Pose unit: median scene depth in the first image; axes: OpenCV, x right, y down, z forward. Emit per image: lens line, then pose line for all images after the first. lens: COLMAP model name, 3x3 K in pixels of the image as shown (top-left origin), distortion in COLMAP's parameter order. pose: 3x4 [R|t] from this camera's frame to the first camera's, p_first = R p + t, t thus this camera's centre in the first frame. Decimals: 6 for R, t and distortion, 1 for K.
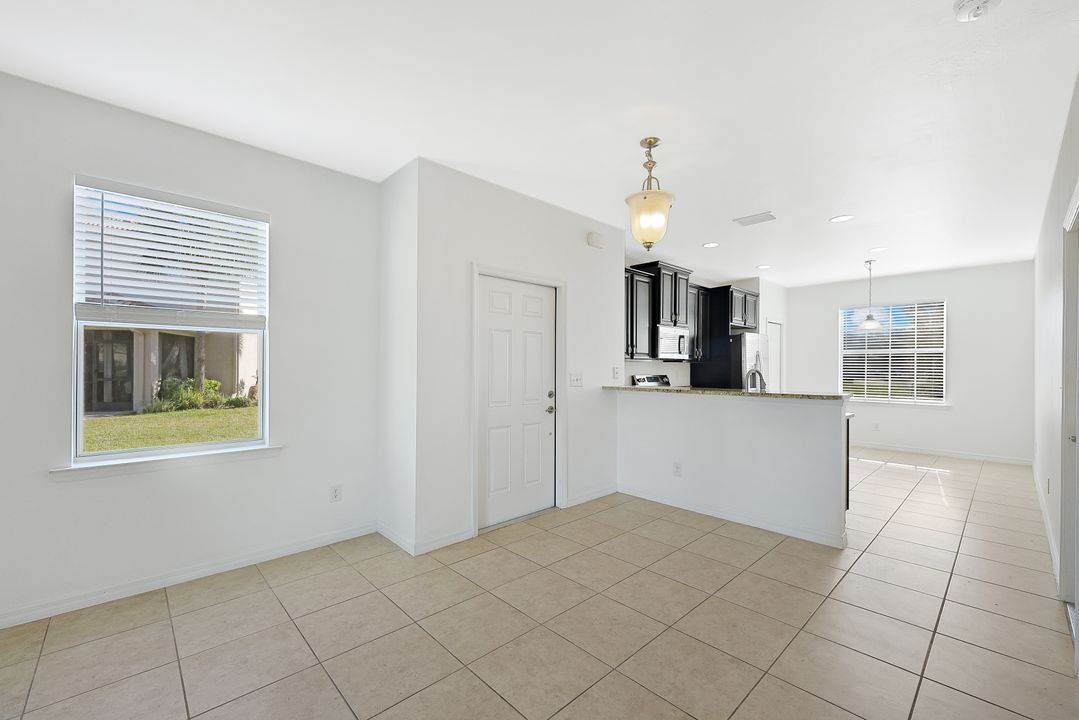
lens RADIAL K [[444.5, 0, 542.2], [0, 444.5, 373.8], [0, 0, 1]] dist [-0.002188, 0.000908]
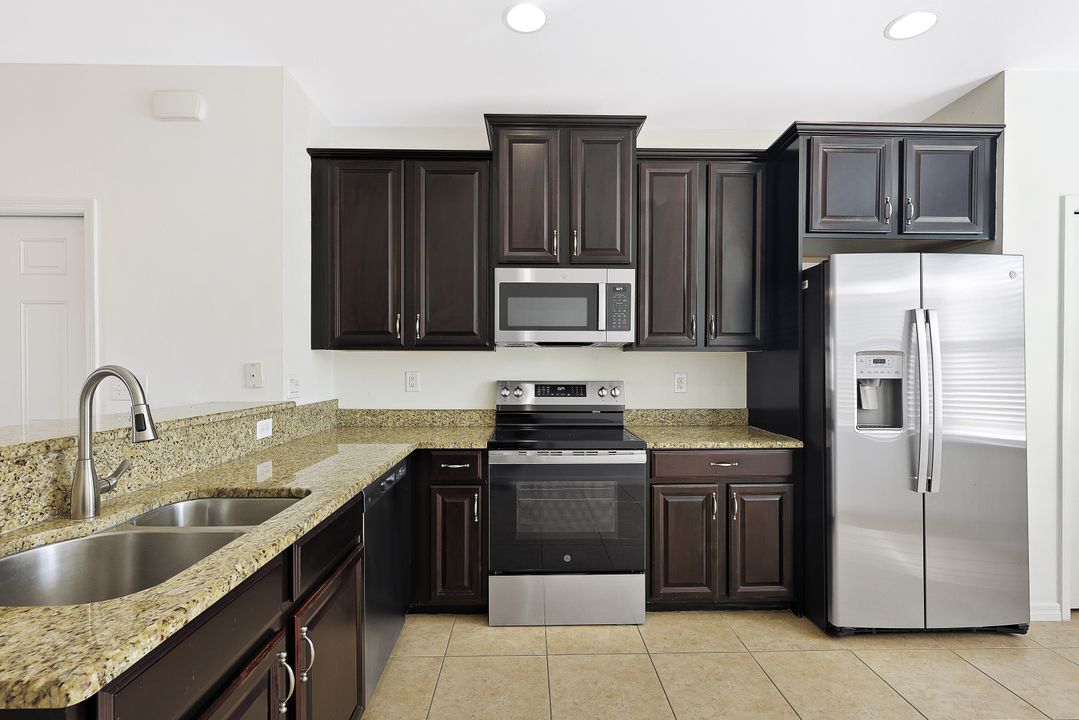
lens RADIAL K [[504.4, 0, 539.2], [0, 504.4, 366.1], [0, 0, 1]] dist [0.003056, 0.000304]
pose [[0.737920, 0.001182, -0.674887, 0.568785], [-0.009204, 0.999923, -0.008311, -0.006063], [0.674825, 0.012345, 0.737874, 0.602858]]
